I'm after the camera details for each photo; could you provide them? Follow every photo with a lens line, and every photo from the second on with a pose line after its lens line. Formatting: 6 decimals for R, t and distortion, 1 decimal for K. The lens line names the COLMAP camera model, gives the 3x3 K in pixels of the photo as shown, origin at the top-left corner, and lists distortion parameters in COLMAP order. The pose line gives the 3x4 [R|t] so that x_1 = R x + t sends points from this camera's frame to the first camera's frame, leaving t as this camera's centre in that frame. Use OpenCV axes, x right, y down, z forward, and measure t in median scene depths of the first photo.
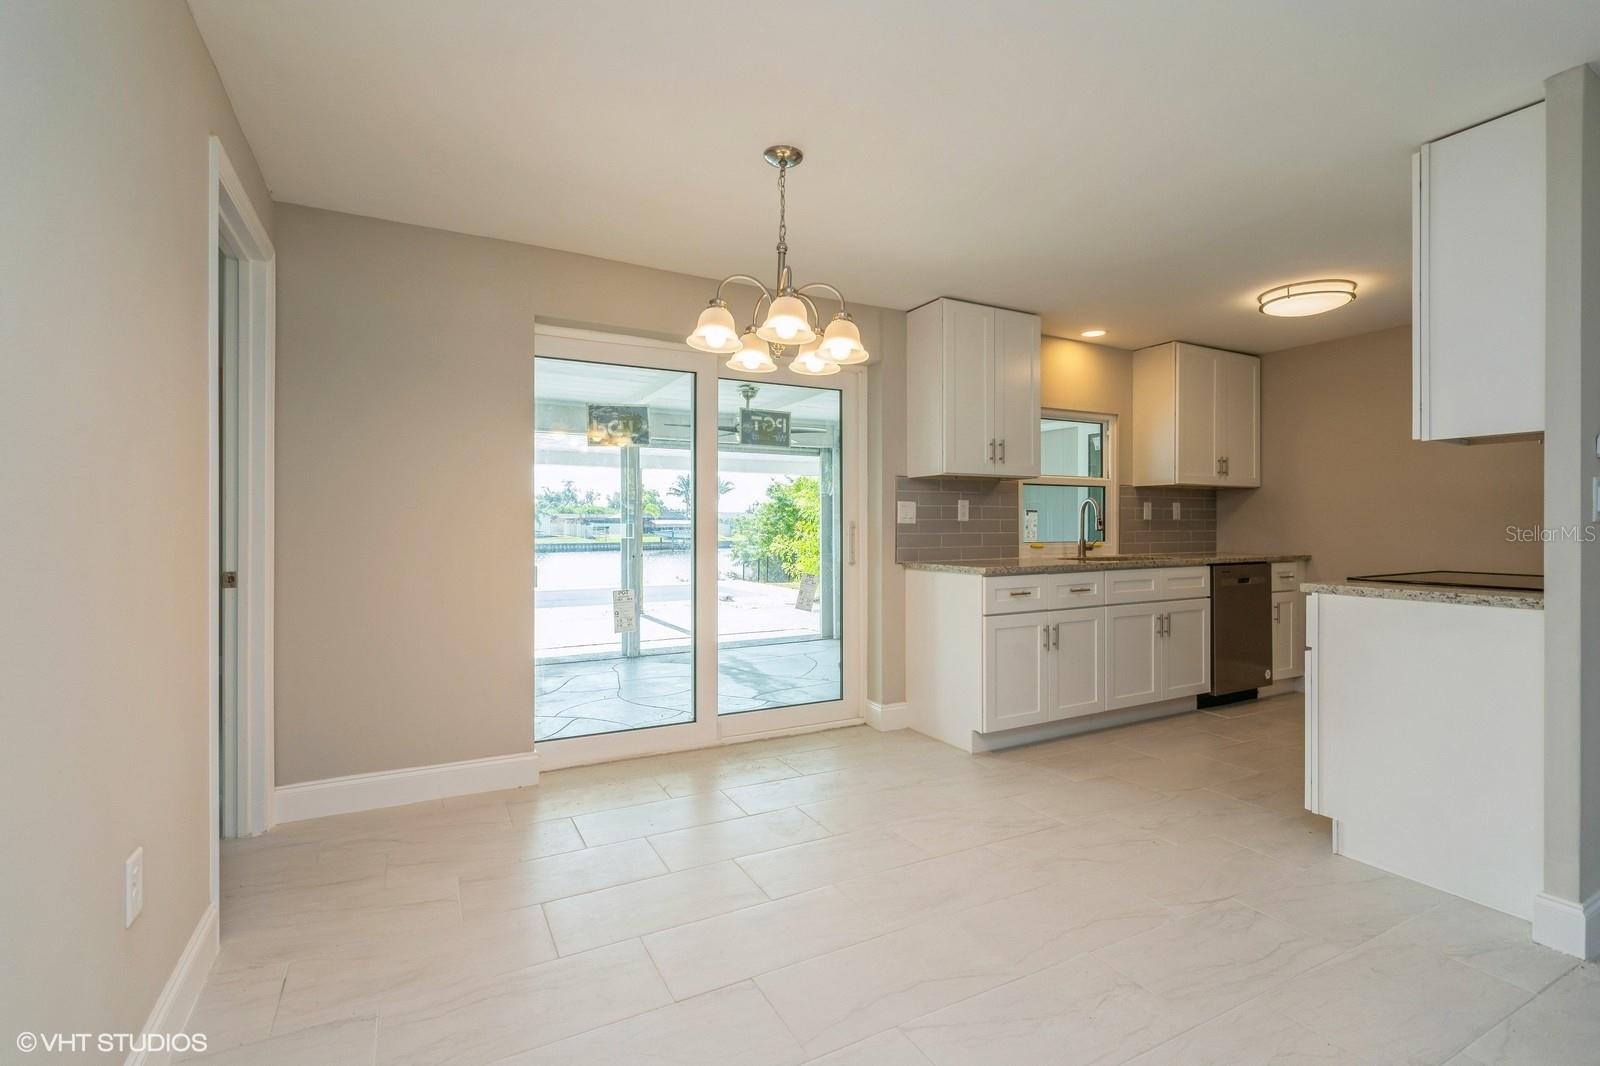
lens RADIAL K [[732.2, 0, 800.0], [0, 732.2, 533.0], [0, 0, 1]] dist [-0.002826, -0.000134]
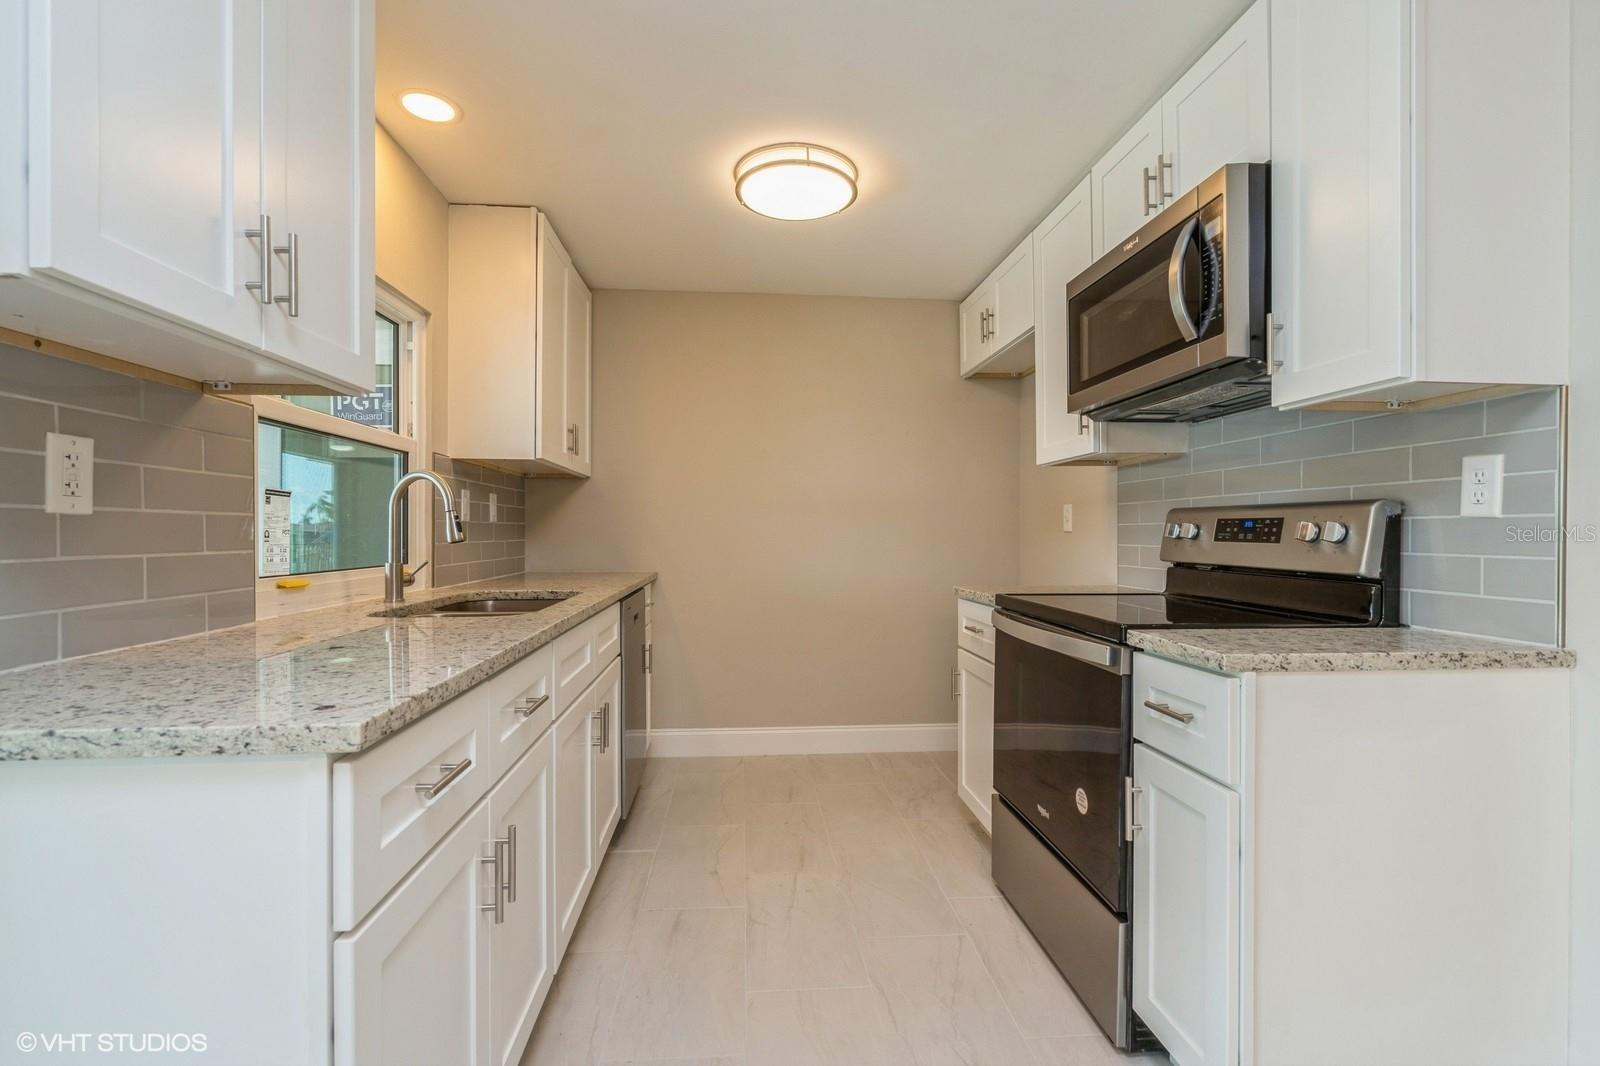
lens RADIAL K [[732.2, 0, 800.0], [0, 732.2, 533.0], [0, 0, 1]] dist [-0.002826, -0.000134]
pose [[0.405455, 0.002445, 0.914112, 0.083479], [0.005744, 0.999970, -0.005223, -0.005573], [-0.914097, 0.007368, 0.405428, 0.632439]]
